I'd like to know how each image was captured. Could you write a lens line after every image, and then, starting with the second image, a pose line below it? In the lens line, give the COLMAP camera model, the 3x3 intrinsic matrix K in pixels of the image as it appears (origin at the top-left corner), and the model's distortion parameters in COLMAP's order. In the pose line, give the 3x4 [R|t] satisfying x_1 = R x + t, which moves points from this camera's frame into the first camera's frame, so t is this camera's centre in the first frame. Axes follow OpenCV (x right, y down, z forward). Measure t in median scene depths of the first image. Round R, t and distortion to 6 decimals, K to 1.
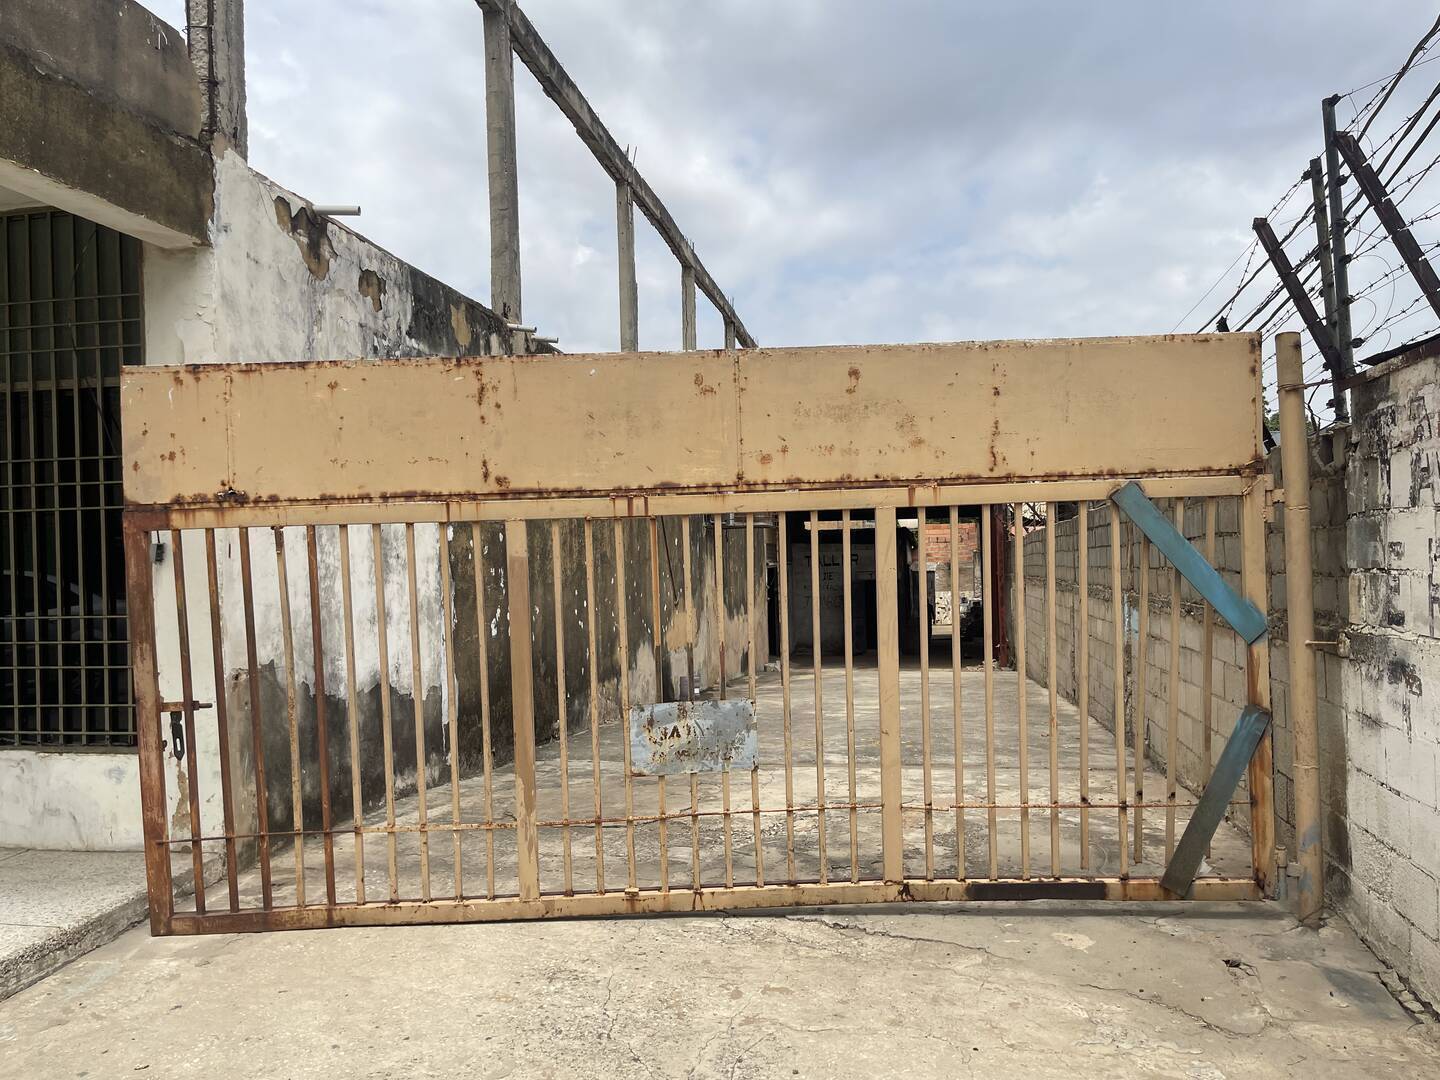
lens RADIAL K [[1045.9, 0, 720.1], [0, 1045.9, 545.6], [0, 0, 1]] dist [0.002748, -0.000456]
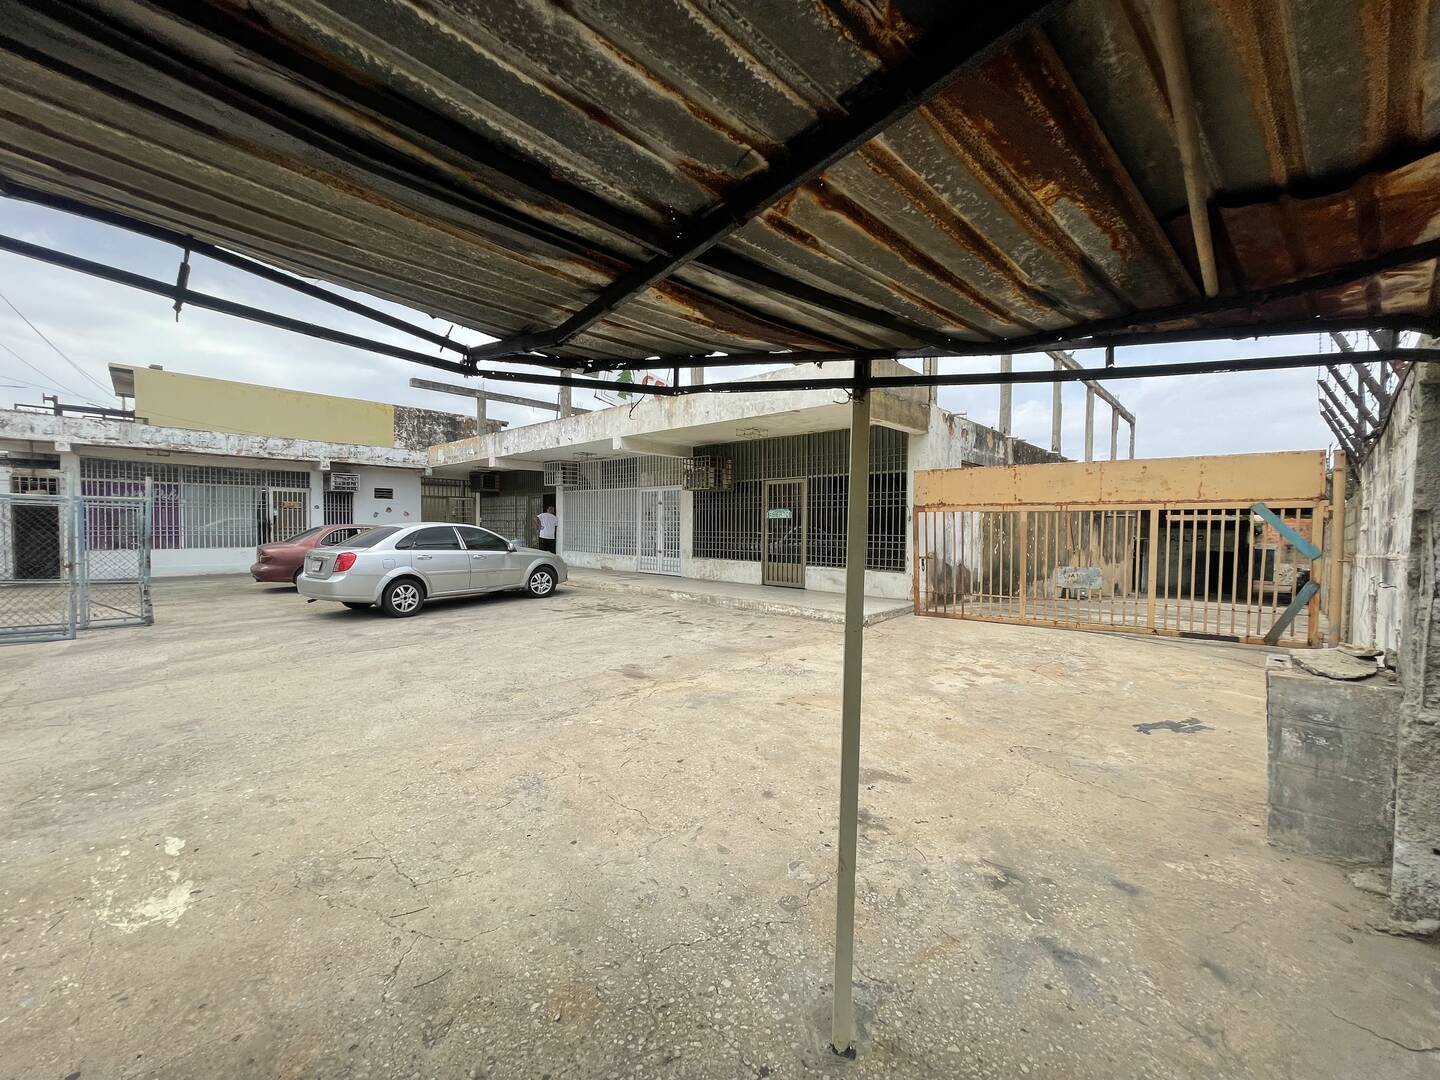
lens RADIAL K [[580.9, 0, 721.9], [0, 580.9, 540.7], [0, 0, 1]] dist [0.002386, -0.001313]
pose [[0.831530, 0.048221, -0.553383, 0.040495], [-0.031874, 0.998726, 0.039132, 0.026298], [0.554565, -0.014901, 0.832007, -1.037244]]
